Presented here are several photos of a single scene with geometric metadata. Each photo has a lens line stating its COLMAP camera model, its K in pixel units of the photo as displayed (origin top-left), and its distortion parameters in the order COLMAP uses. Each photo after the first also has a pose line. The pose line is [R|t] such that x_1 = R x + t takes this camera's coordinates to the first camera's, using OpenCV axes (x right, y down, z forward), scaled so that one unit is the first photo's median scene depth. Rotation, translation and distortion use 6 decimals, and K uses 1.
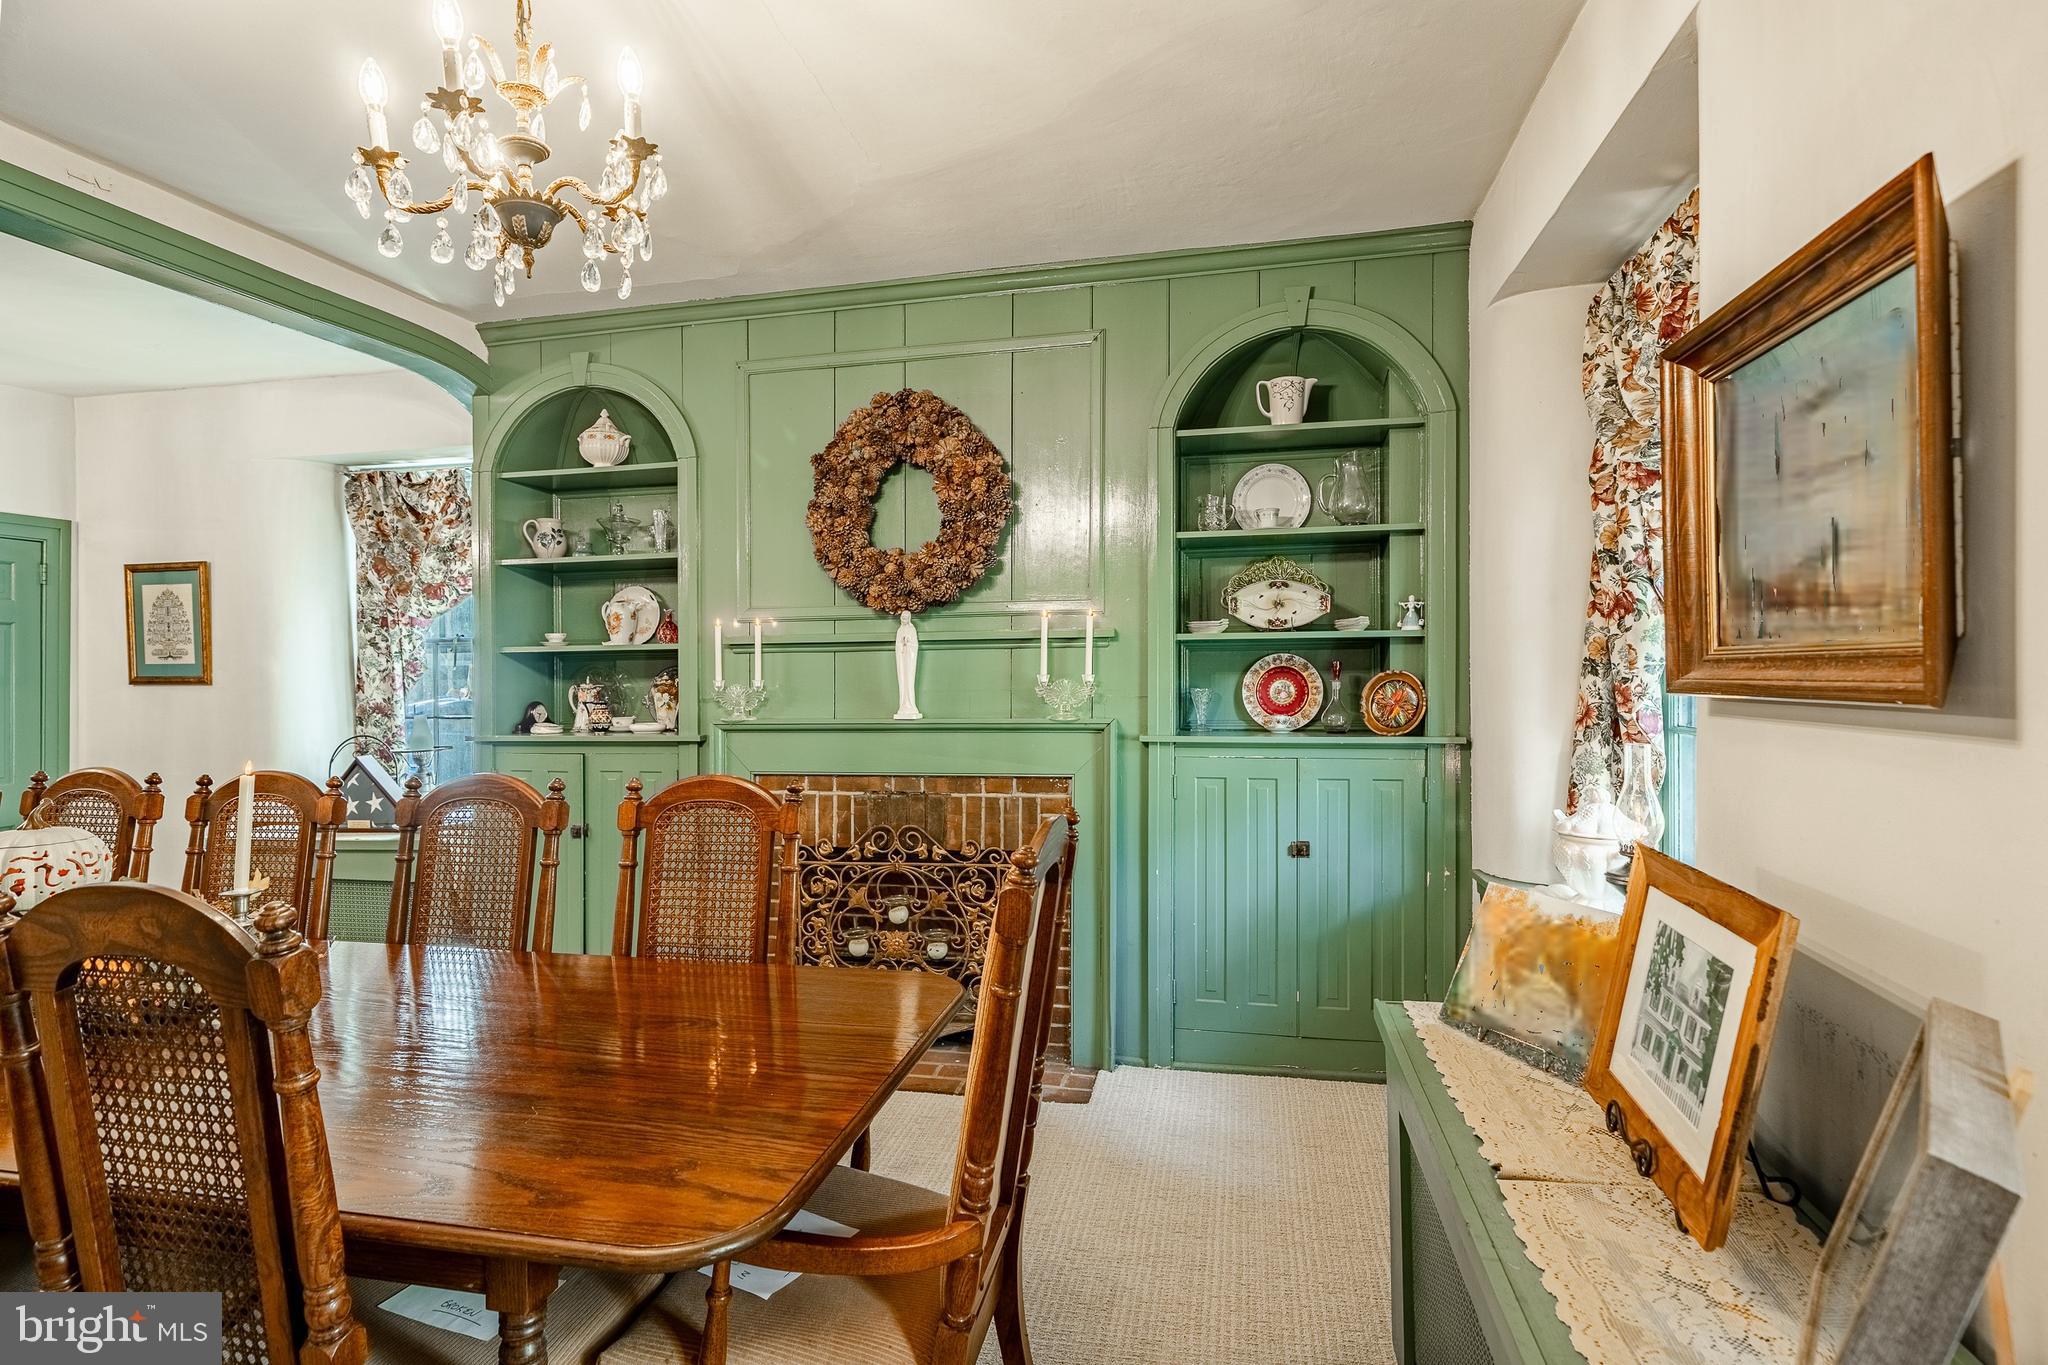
lens RADIAL K [[1031.0, 0, 1007.9], [0, 1031.0, 676.0], [0, 0, 1]] dist [-0.002300, 0.000740]
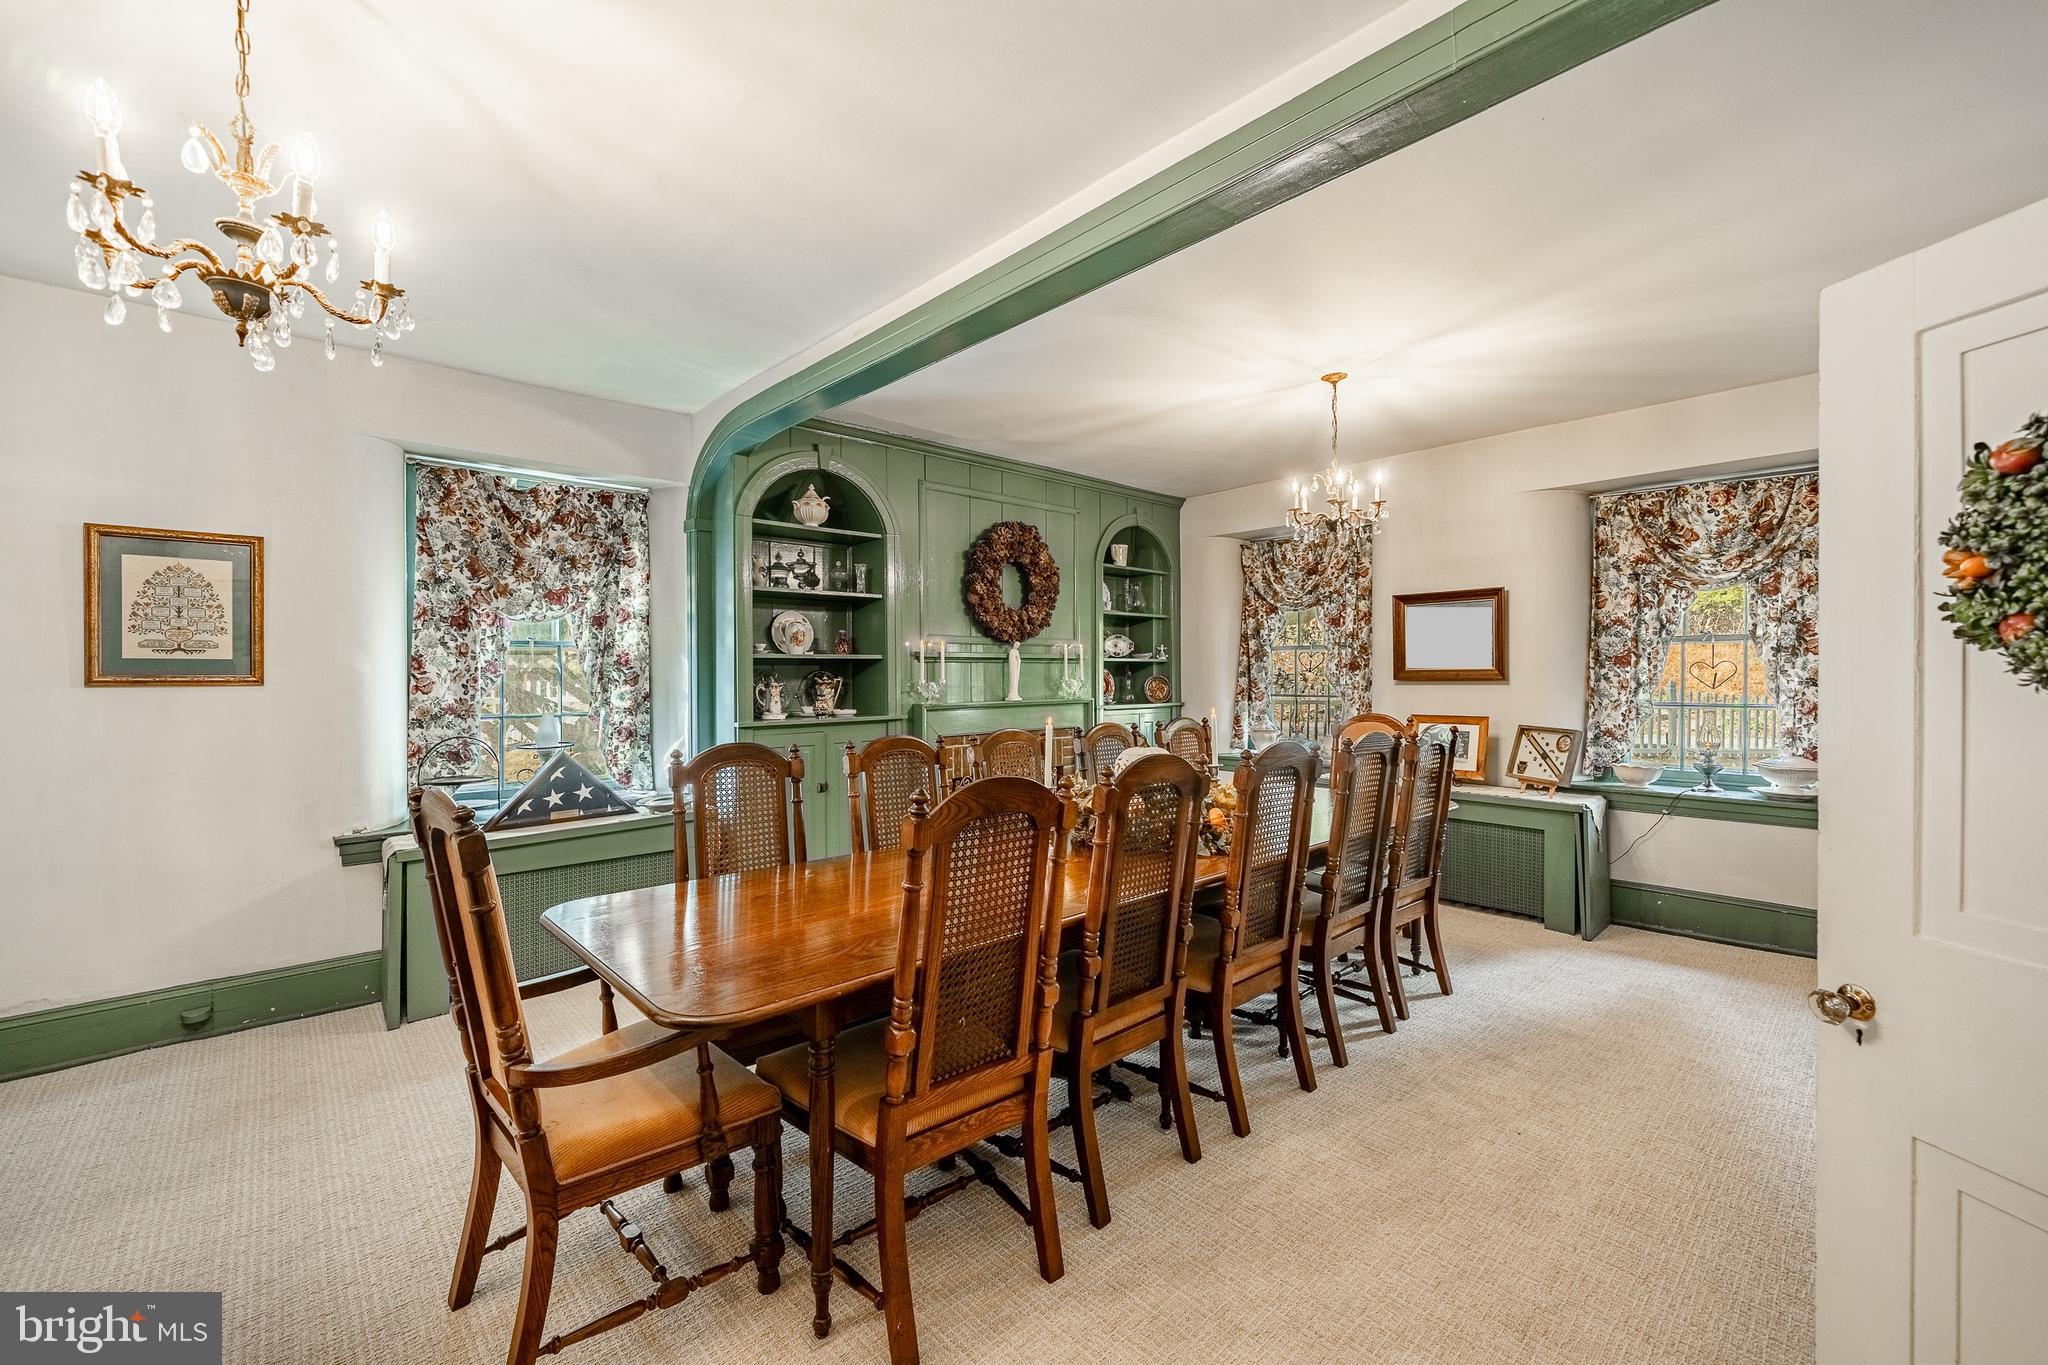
lens RADIAL K [[840.0, 0, 993.7], [0, 840.0, 687.0], [0, 0, 1]] dist [-0.012976, 0.000554]
pose [[0.576490, -0.003131, 0.817098, -1.358620], [0.003844, 0.999992, 0.001120, 0.015957], [-0.817095, 0.002495, 0.576497, 0.171206]]
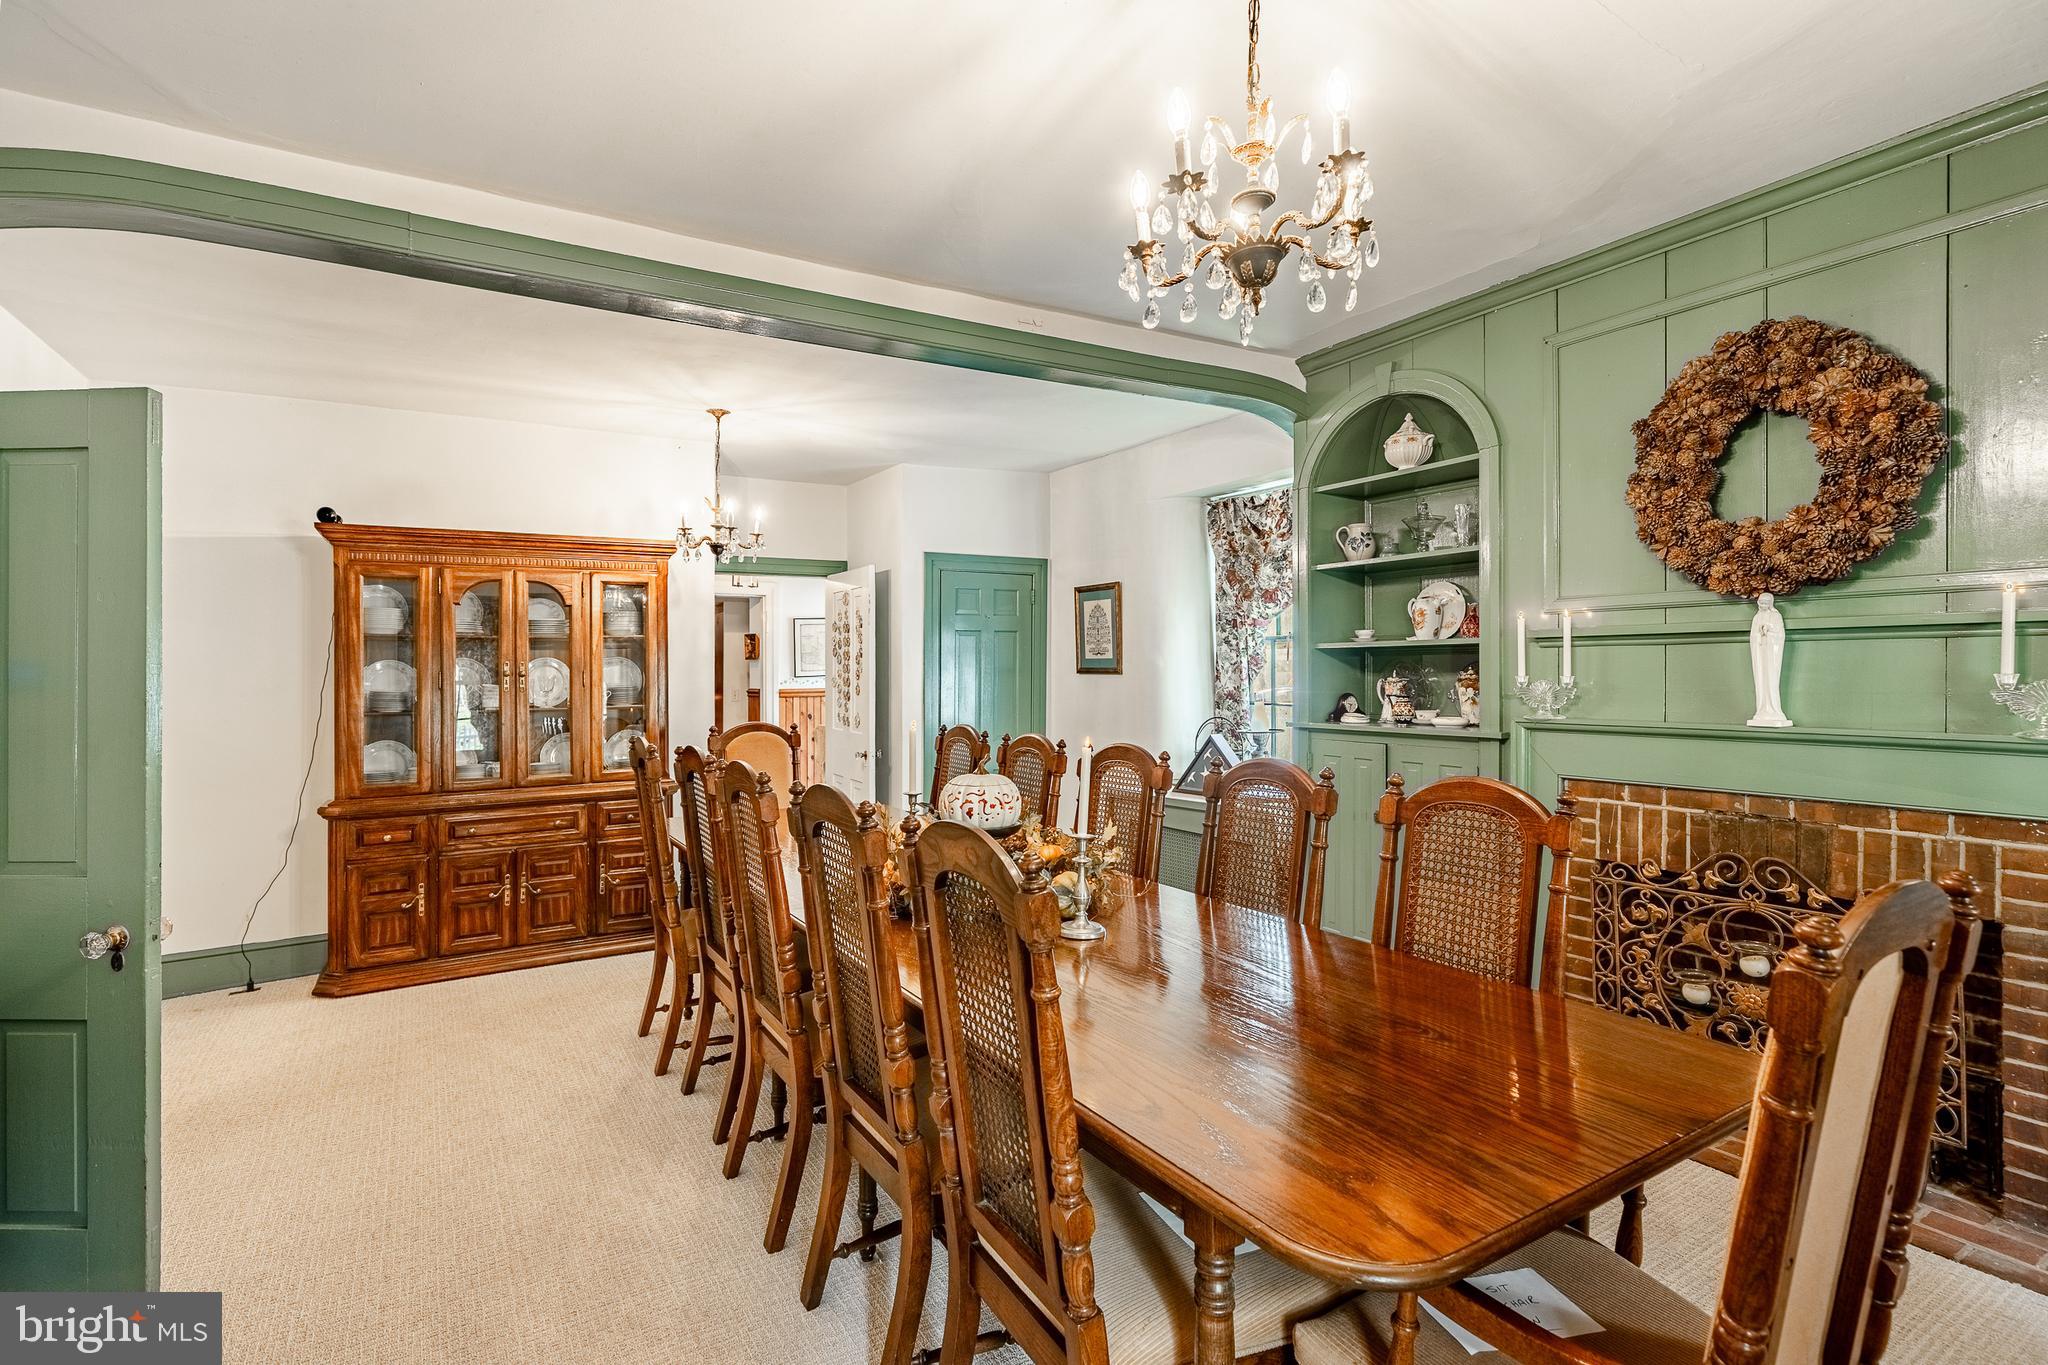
lens RADIAL K [[969.4, 0, 1000.6], [0, 969.4, 658.7], [0, 0, 1]] dist [-0.003814, 0.001752]
pose [[0.684853, -0.001552, -0.728680, 0.043992], [-0.004287, 0.999972, -0.006160, -0.004219], [0.728669, 0.007342, 0.684827, 0.038333]]
